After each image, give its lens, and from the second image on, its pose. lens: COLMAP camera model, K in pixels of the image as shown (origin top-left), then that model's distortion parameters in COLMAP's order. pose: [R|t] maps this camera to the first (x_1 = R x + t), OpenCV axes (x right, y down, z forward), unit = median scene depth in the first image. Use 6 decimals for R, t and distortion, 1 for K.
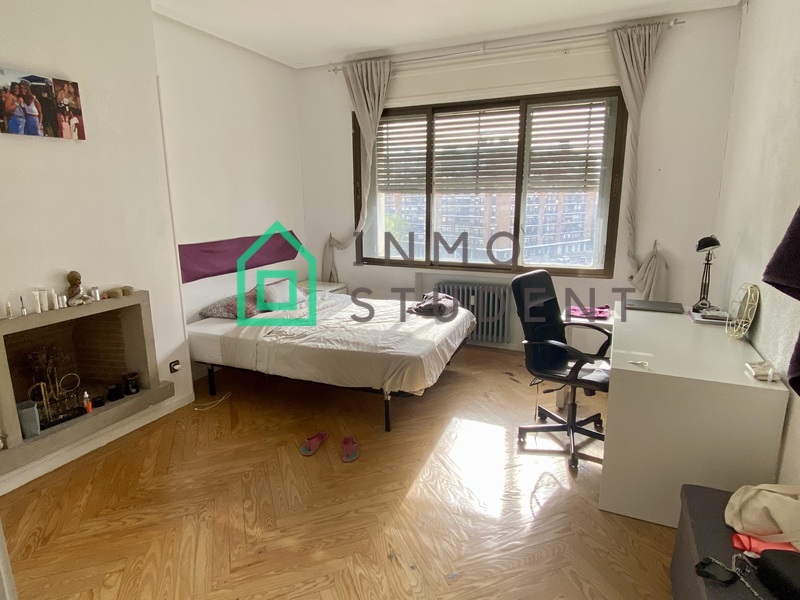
lens RADIAL K [[469.6, 0, 395.6], [0, 469.6, 300.3], [0, 0, 1]] dist [0.023929, -0.029575]
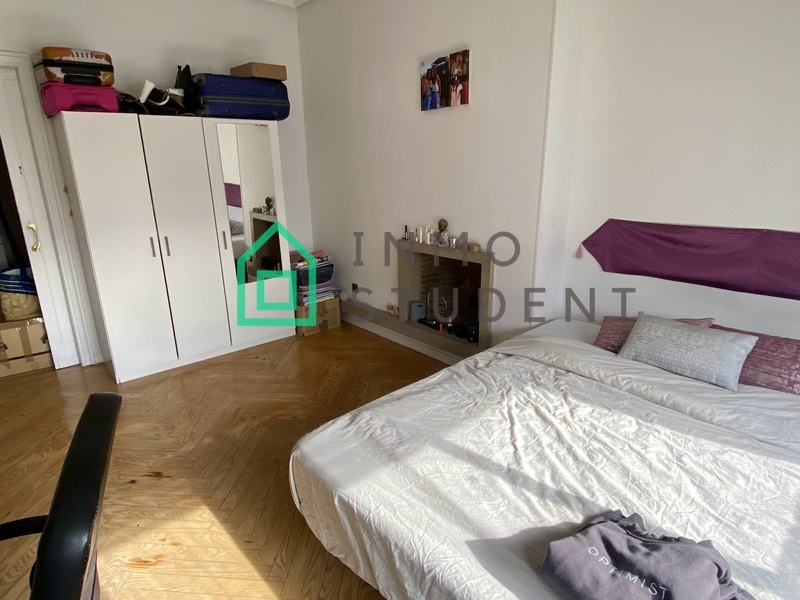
lens RADIAL K [[448.0, 0, 397.1], [0, 448.0, 303.1], [0, 0, 1]] dist [0.004107, 0.000394]
pose [[-0.416403, 0.277452, -0.865811, 0.408797], [-0.176051, 0.909669, 0.376177, -0.255245], [0.891972, 0.309068, -0.329943, 1.222026]]
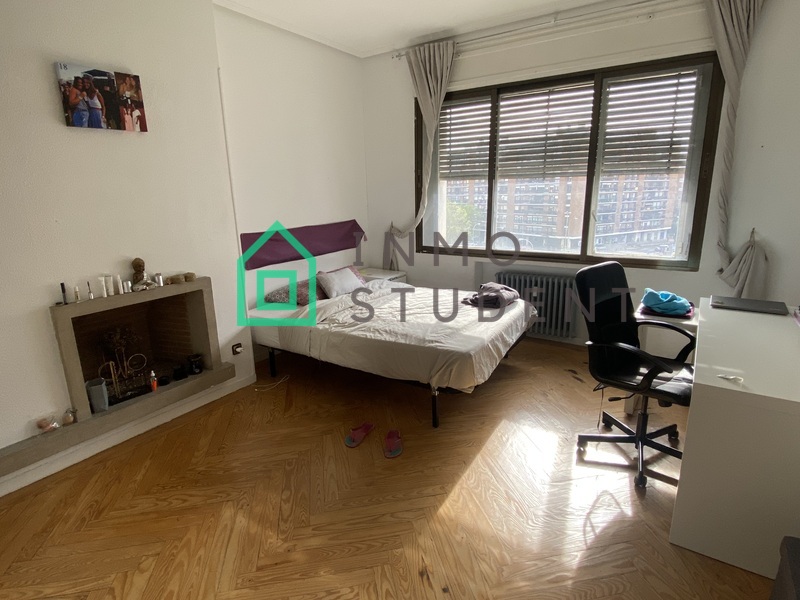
lens RADIAL K [[437.6, 0, 392.9], [0, 437.6, 300.1], [0, 0, 1]] dist [0.023603, -0.027910]
pose [[0.985599, 0.026250, -0.167049, 0.043455], [-0.020433, 0.999127, 0.036448, -0.014295], [0.167860, -0.032510, 0.985275, 0.110848]]
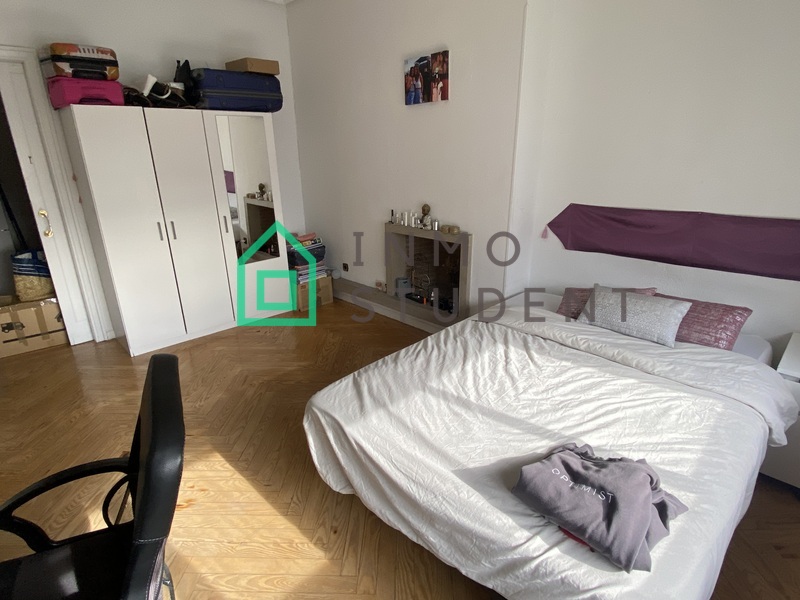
lens RADIAL K [[418.4, 0, 398.5], [0, 418.4, 298.7], [0, 0, 1]] dist [0.023437, -0.012568]
pose [[-0.369209, 0.319746, -0.872609, 0.467121], [-0.180938, 0.896250, 0.404965, -0.268743], [0.911563, 0.307405, -0.273049, 1.221698]]
